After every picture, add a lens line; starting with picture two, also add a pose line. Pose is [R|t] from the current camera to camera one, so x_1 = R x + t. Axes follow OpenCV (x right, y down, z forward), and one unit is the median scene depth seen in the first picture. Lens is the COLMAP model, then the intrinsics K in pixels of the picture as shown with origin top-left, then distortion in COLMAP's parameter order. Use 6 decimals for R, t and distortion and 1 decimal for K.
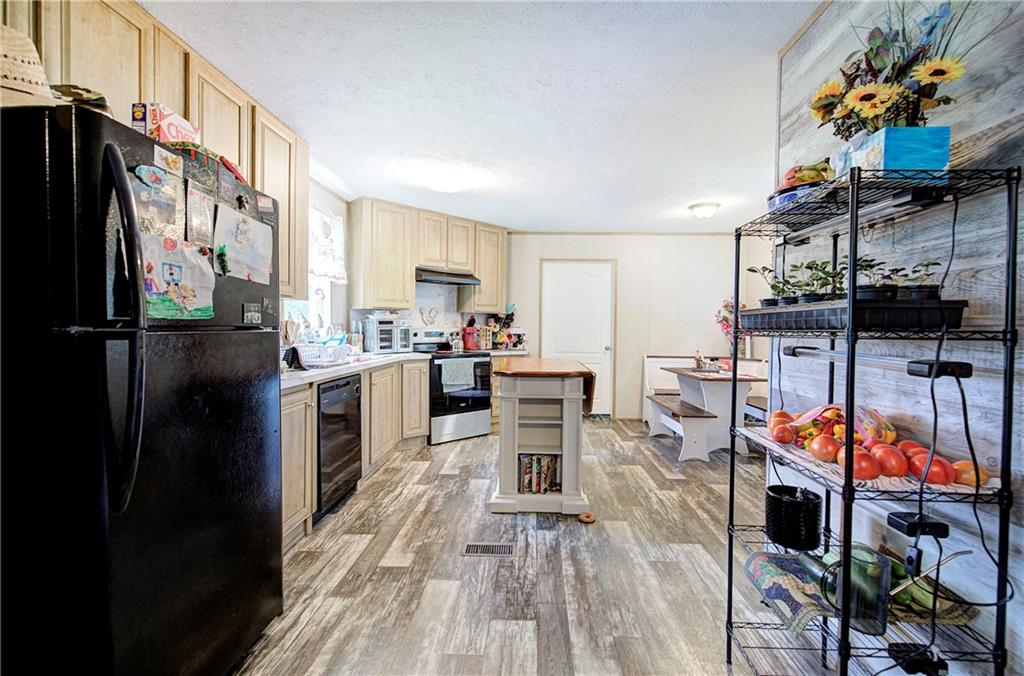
lens RADIAL K [[435.9, 0, 517.1], [0, 435.9, 336.9], [0, 0, 1]] dist [-0.001450, 0.000855]
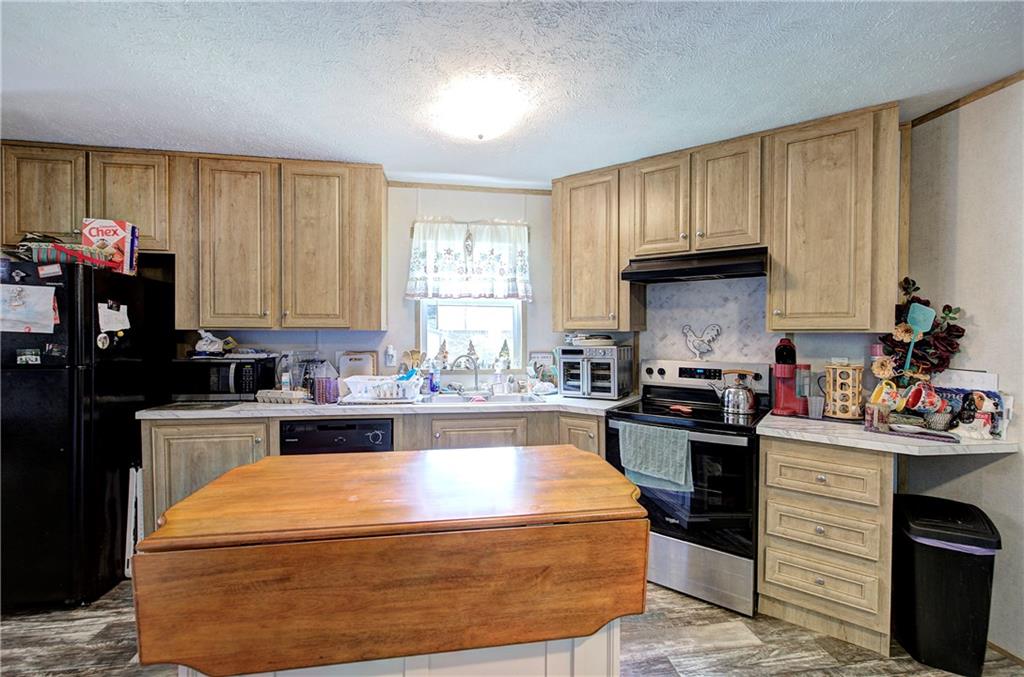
lens RADIAL K [[435.9, 0, 517.1], [0, 435.9, 337.4], [0, 0, 1]] dist [-0.001450, 0.000855]
pose [[0.194765, 0.002030, -0.980848, 0.473508], [-0.024165, 0.999704, -0.002730, -0.068847], [0.980552, 0.024234, 0.194756, 1.048870]]
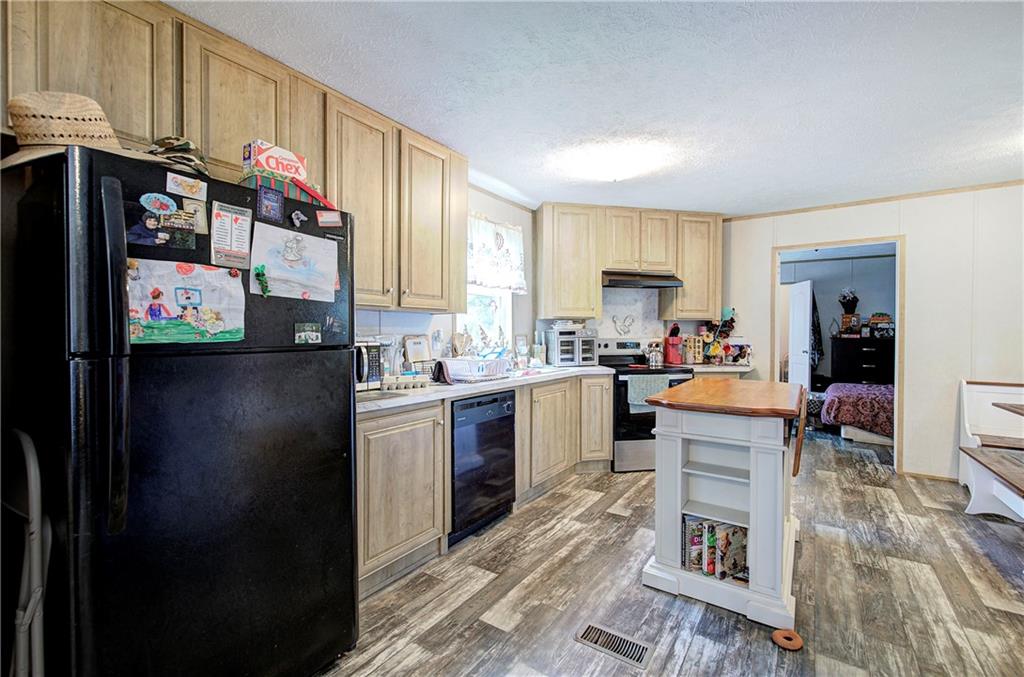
lens RADIAL K [[435.9, 0, 517.1], [0, 435.9, 337.4], [0, 0, 1]] dist [-0.001450, 0.000855]
pose [[0.846932, -0.001055, -0.531700, 0.141233], [-0.005756, 0.999921, -0.011153, -0.017213], [0.531670, 0.012507, 0.846859, 0.203979]]
